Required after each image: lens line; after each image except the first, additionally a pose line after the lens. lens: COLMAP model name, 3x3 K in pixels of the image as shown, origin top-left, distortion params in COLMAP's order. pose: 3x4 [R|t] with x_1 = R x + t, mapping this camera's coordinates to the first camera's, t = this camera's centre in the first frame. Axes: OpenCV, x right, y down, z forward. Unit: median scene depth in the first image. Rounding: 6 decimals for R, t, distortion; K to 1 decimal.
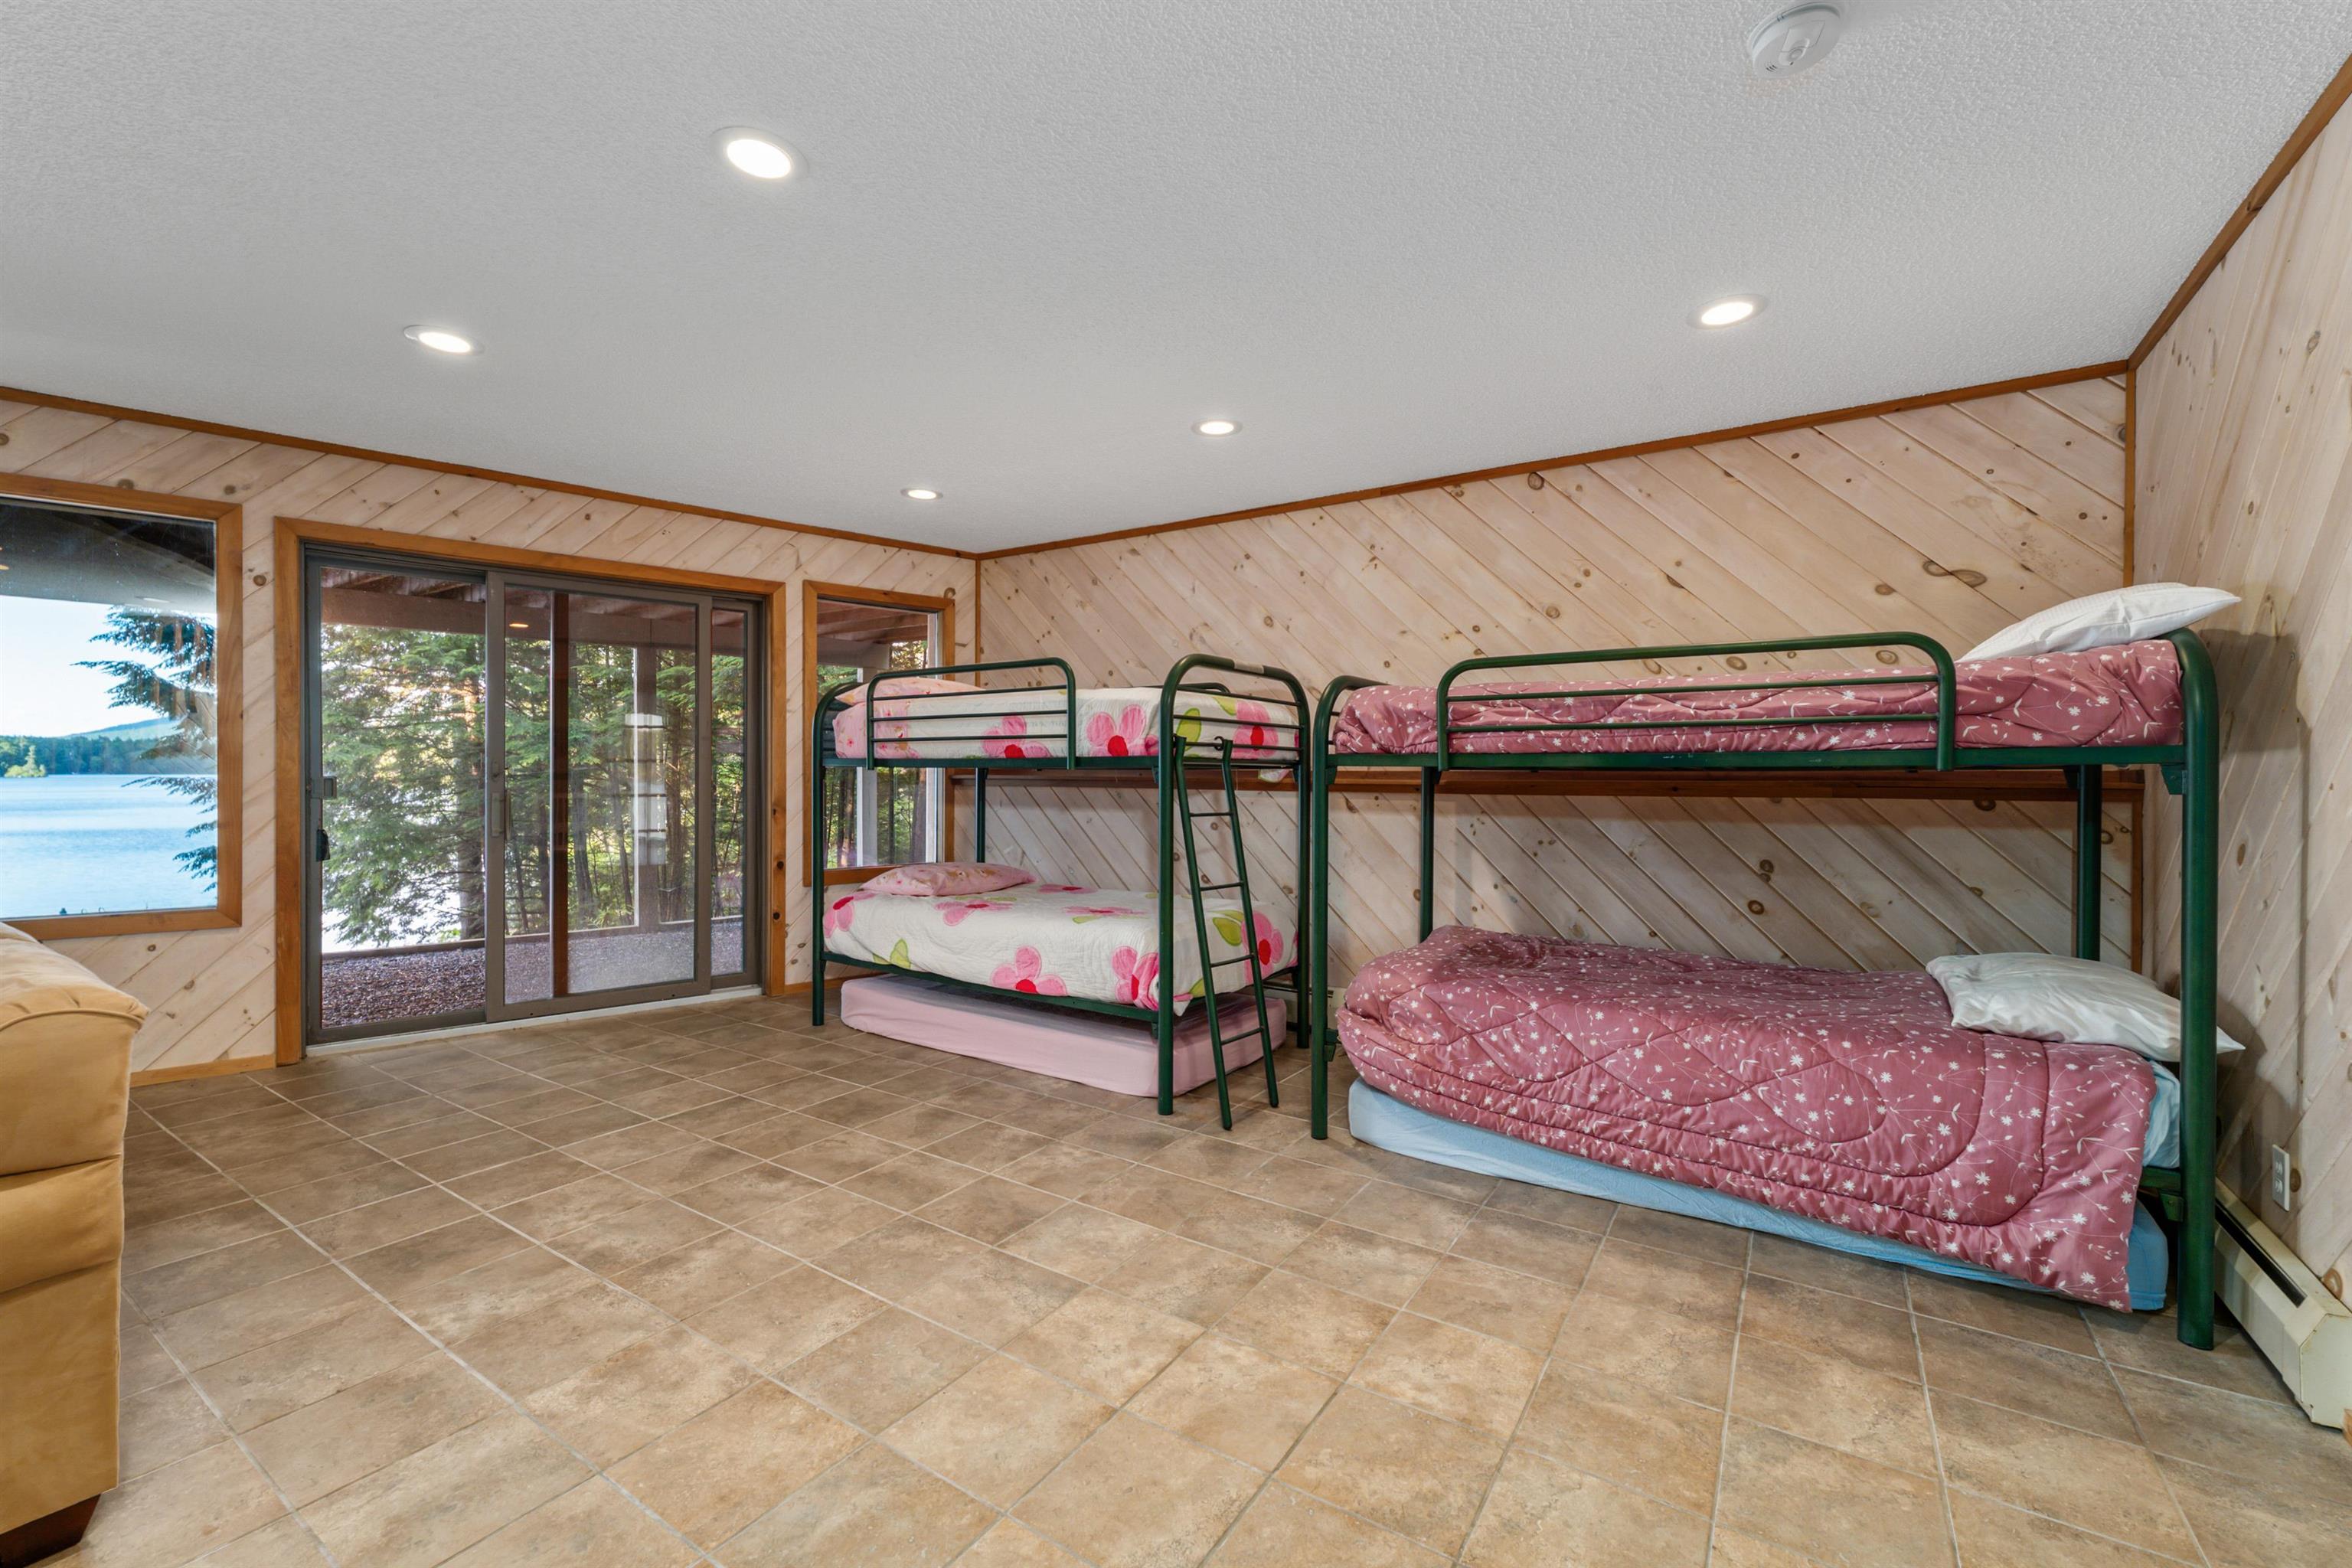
lens RADIAL K [[971.9, 0, 1168.0], [0, 971.9, 780.6], [0, 0, 1]] dist [0.002160, -0.000944]
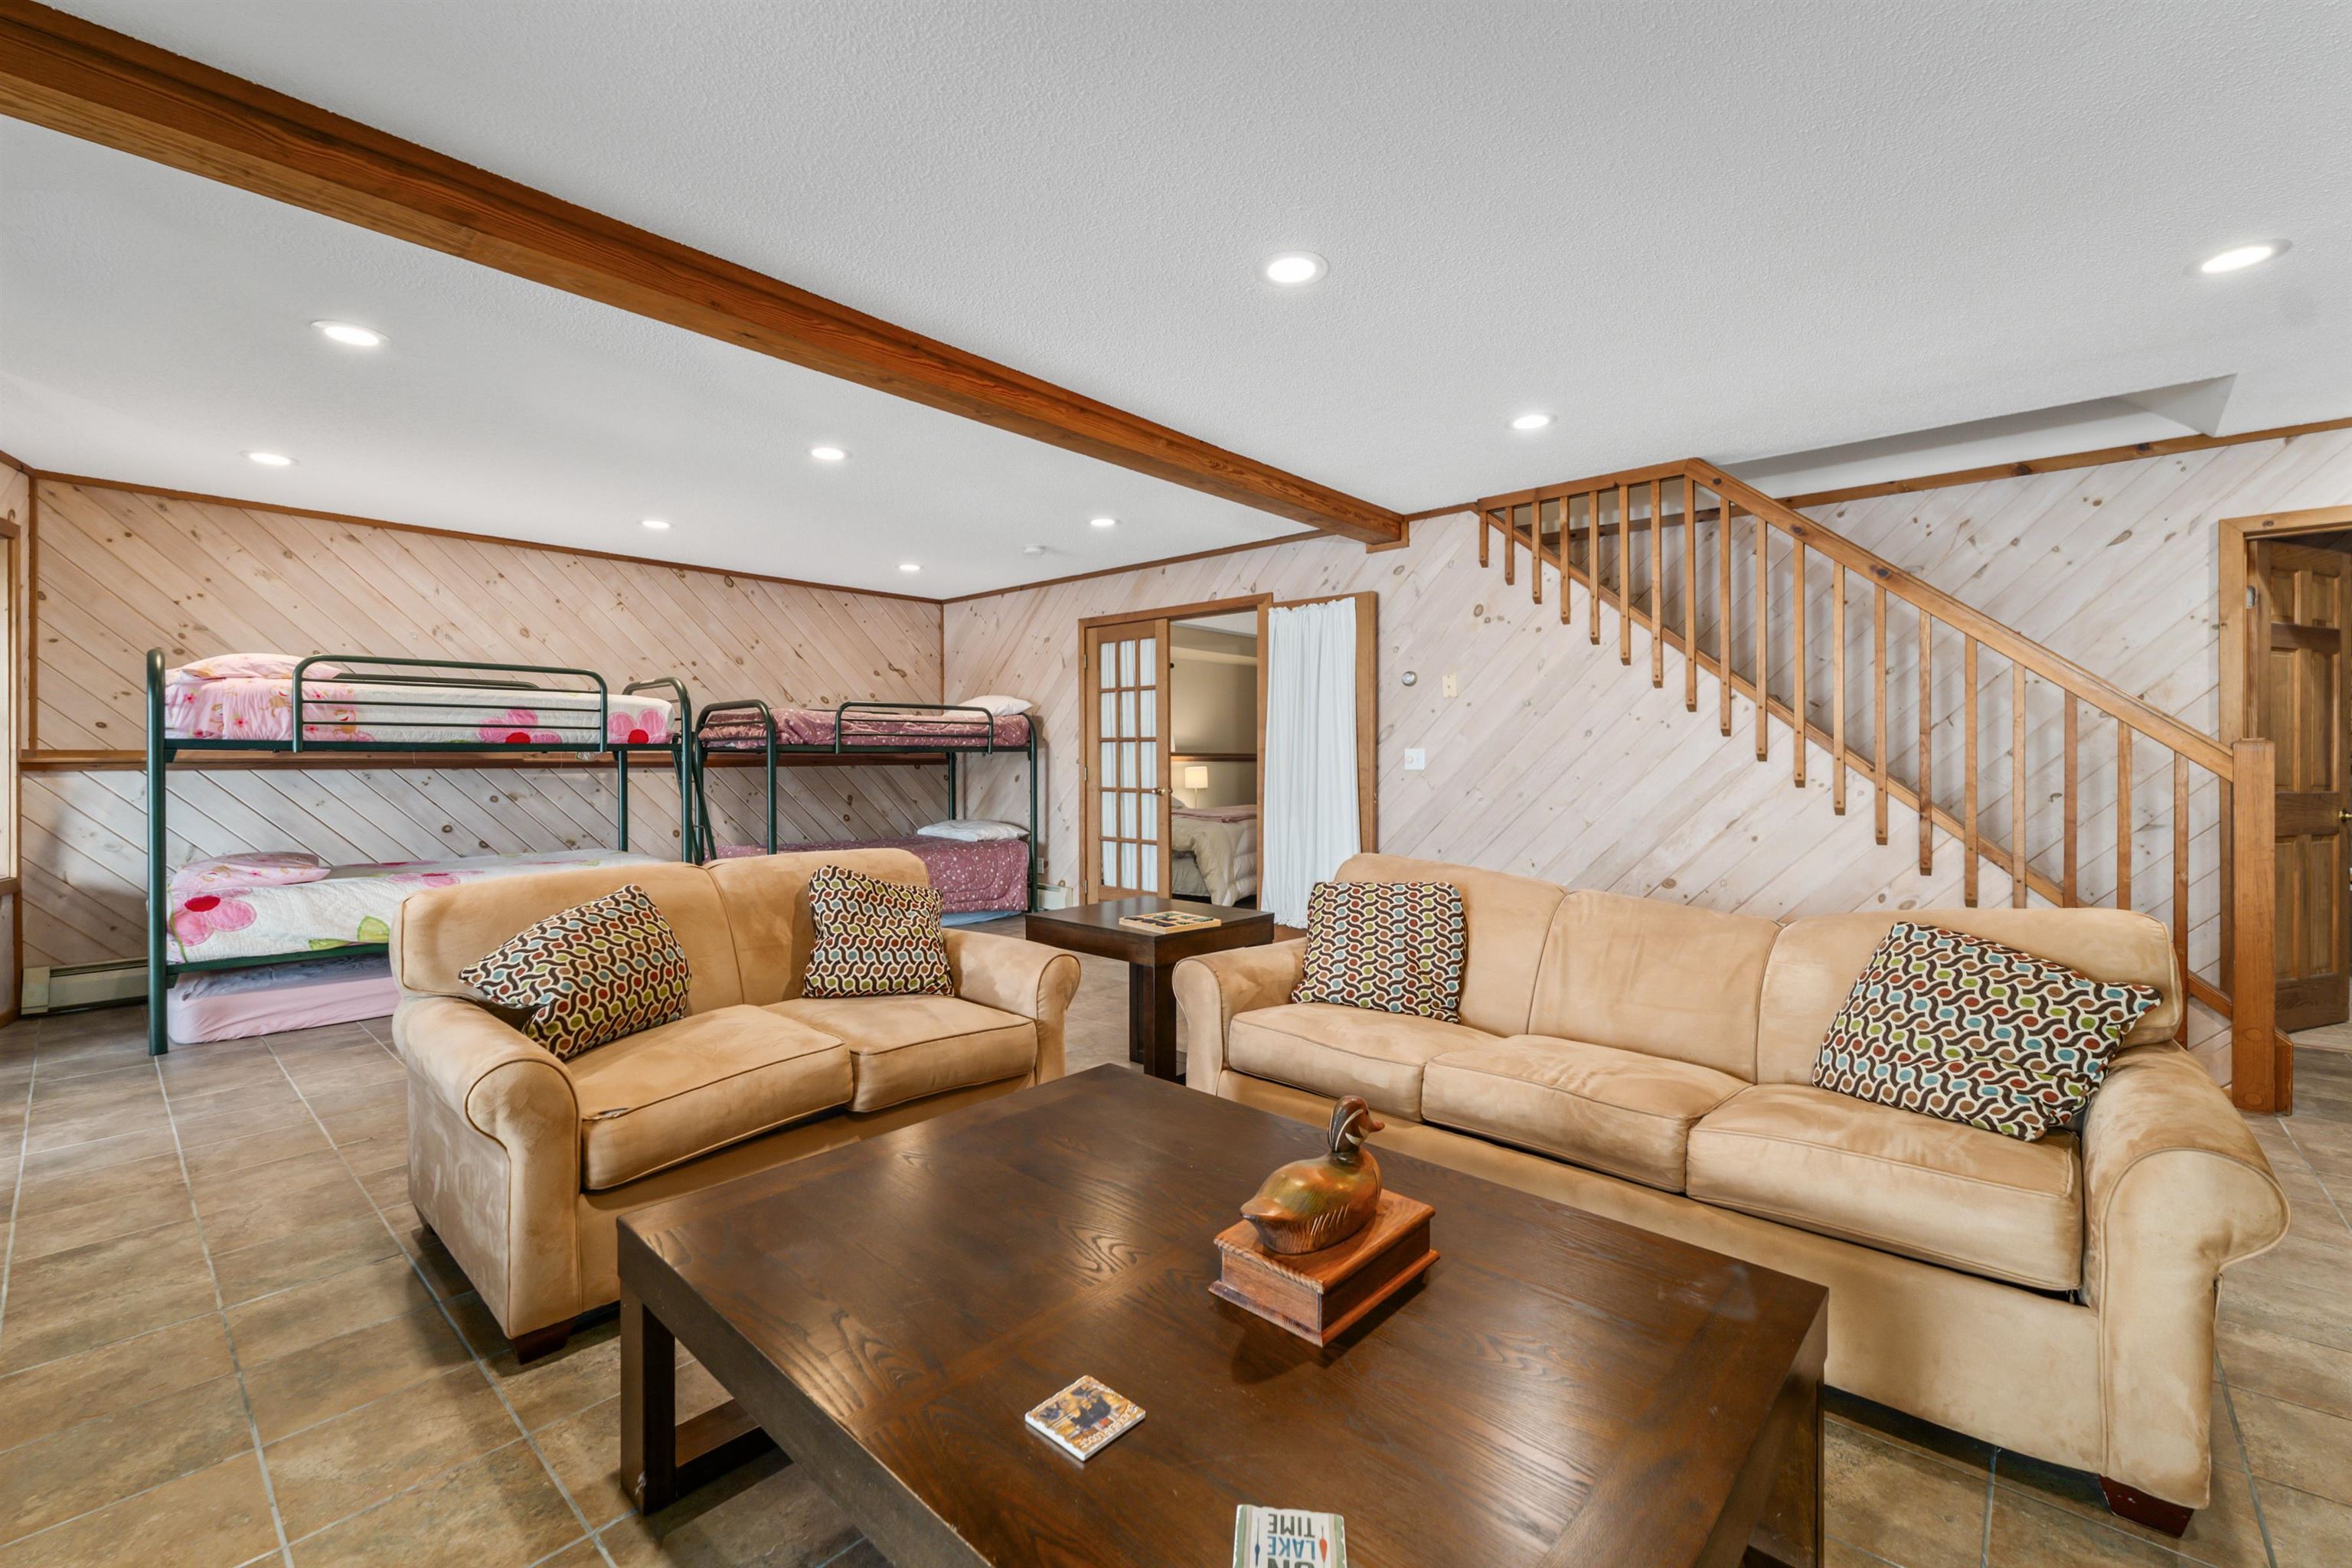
lens RADIAL K [[971.9, 0, 1172.2], [0, 971.9, 764.5], [0, 0, 1]] dist [0.002160, -0.000944]
pose [[0.134530, -0.011670, 0.990841, -1.353039], [0.007250, 0.999915, 0.010792, -0.003615], [-0.990883, 0.005732, 0.134603, 0.014267]]
